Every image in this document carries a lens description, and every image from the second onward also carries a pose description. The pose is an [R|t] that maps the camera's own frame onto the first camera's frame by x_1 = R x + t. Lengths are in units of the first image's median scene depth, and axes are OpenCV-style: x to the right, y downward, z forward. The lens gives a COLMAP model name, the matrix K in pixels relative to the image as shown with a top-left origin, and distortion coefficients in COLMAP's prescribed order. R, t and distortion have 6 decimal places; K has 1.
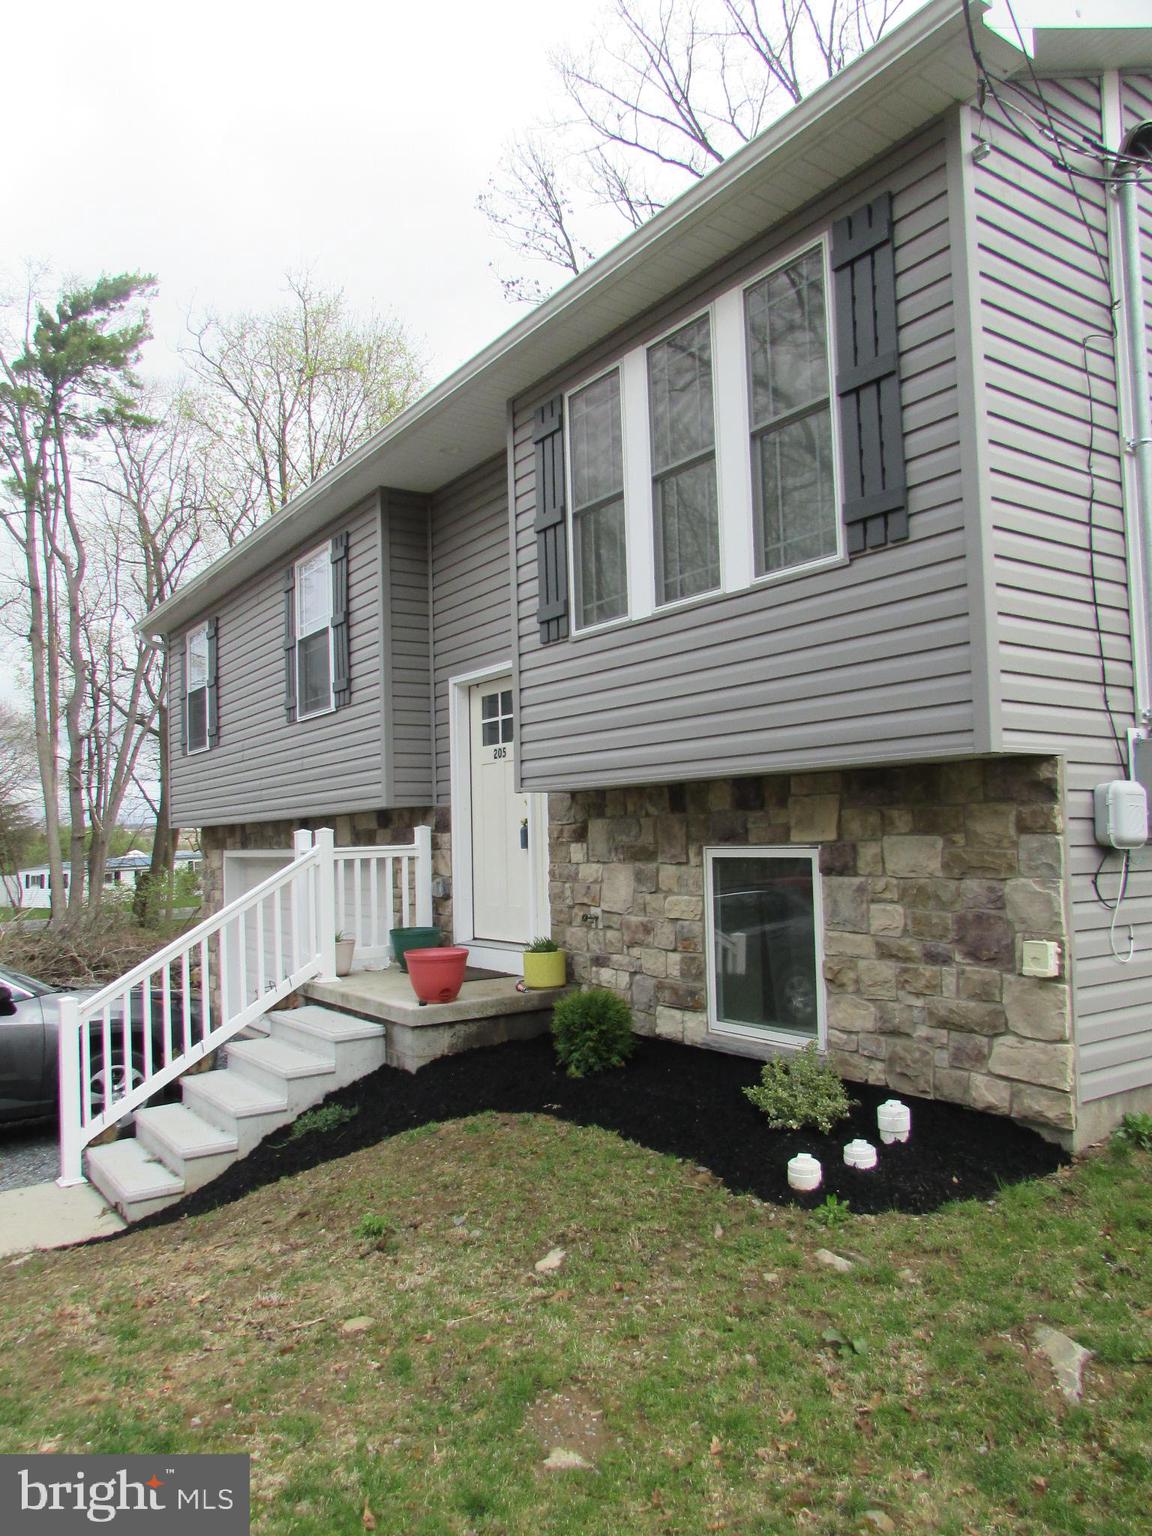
lens RADIAL K [[1060.7, 0, 576.0], [0, 1060.7, 768.0], [0, 0, 1]] dist [-0.022770, -0.002169]
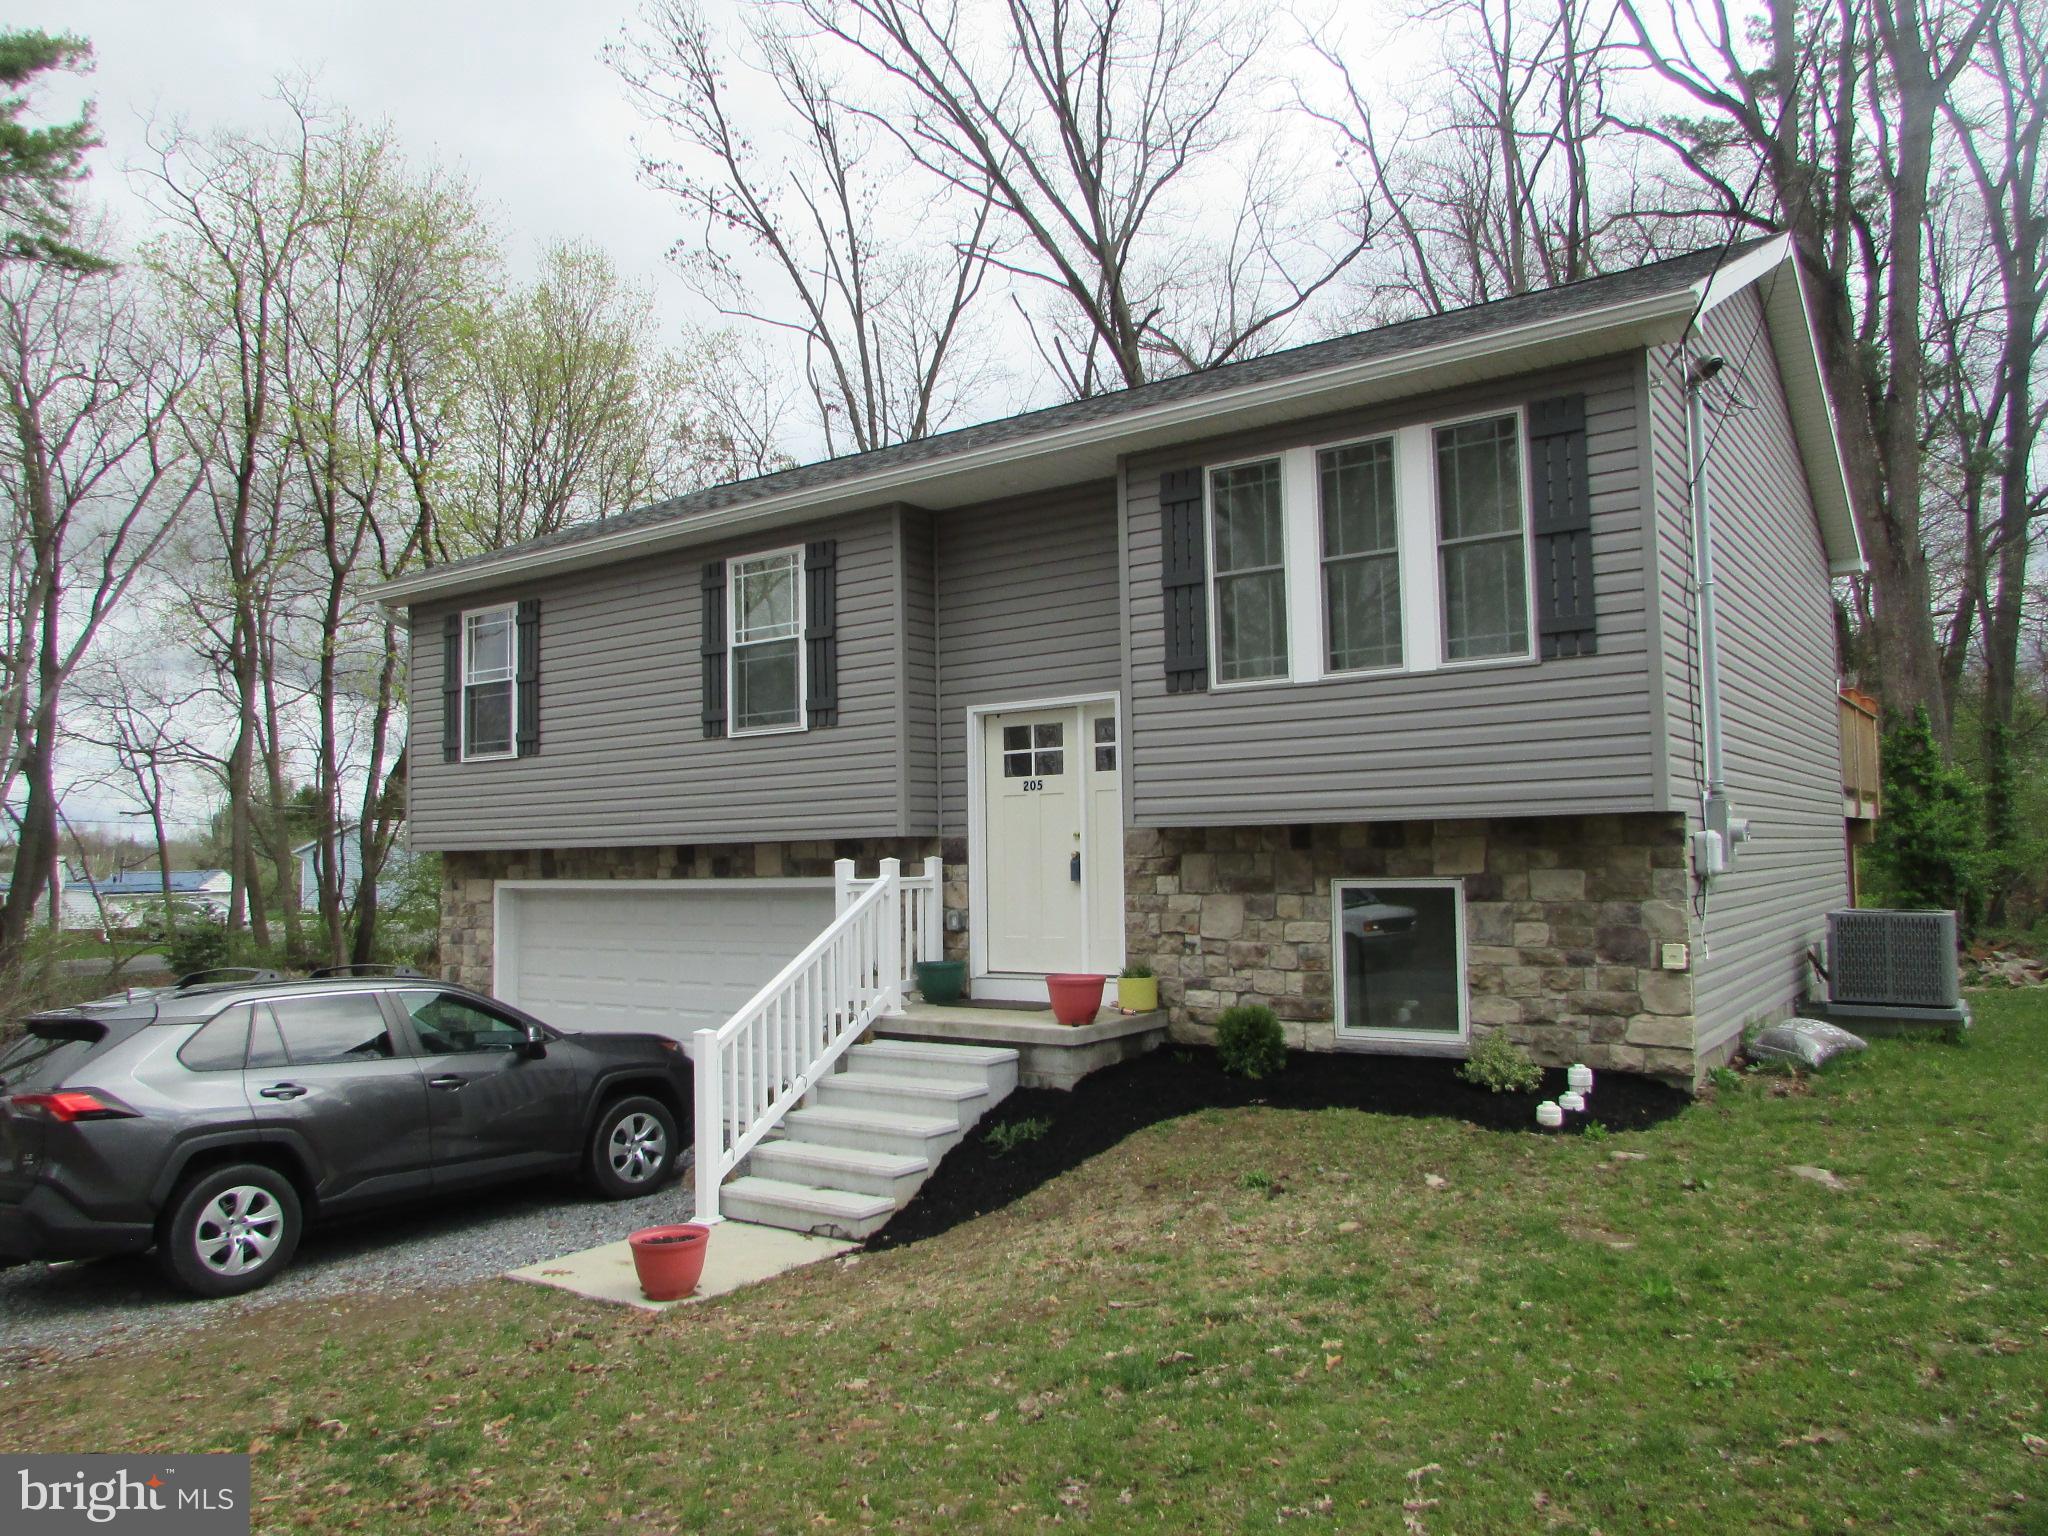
lens RADIAL K [[1414.2, 0, 1024.0], [0, 1414.2, 768.0], [0, 0, 1]] dist [-0.022770, -0.002169]
pose [[0.939534, 0.037390, 0.340408, -0.720544], [-0.032005, 0.999258, -0.021423, -0.002797], [-0.340956, 0.009233, 0.940034, -0.334694]]
